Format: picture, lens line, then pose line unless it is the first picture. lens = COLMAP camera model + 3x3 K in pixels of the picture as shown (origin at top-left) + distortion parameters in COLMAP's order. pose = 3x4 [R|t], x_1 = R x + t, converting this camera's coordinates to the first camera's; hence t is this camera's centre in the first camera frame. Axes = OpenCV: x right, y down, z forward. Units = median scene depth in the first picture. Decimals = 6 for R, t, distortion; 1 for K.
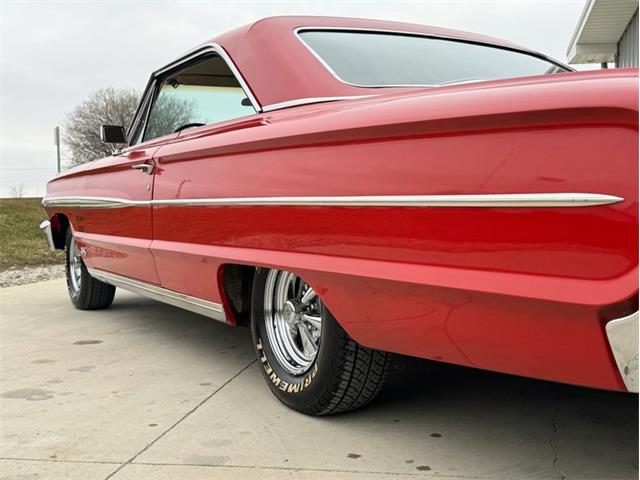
lens RADIAL K [[717.3, 0, 320.0], [0, 717.3, 240.0], [0, 0, 1]] dist [0.128467, -0.182966]
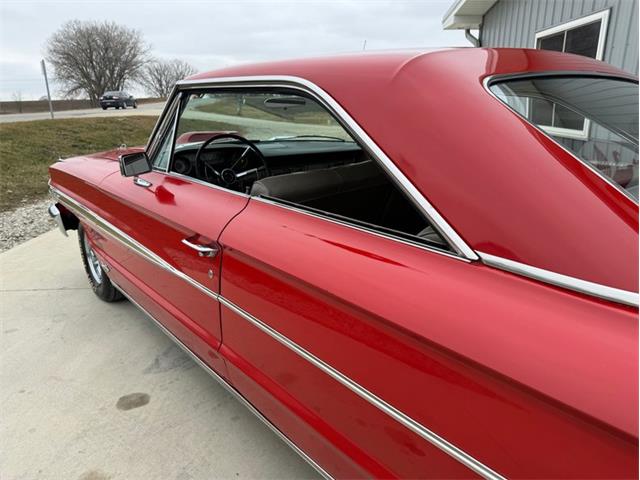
lens RADIAL K [[437.5, 0, 319.2], [0, 437.5, 236.6], [0, 0, 1]] dist [0.046039, -0.056242]
pose [[0.982840, -0.052504, 0.176830, -0.240845], [0.008871, 0.970980, 0.238997, -0.256445], [-0.184246, -0.233327, 0.954784, 0.647202]]
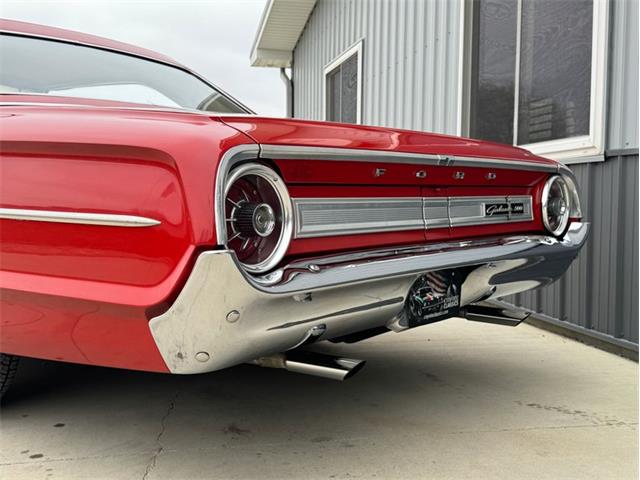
lens RADIAL K [[726.1, 0, 292.2], [0, 726.1, 241.2], [0, 0, 1]] dist [0.153625, -0.249624]
pose [[0.936242, -0.007055, 0.351284, 0.074140], [0.000610, 0.999830, 0.018454, -0.019137], [-0.351355, -0.017063, 0.936087, -0.112435]]
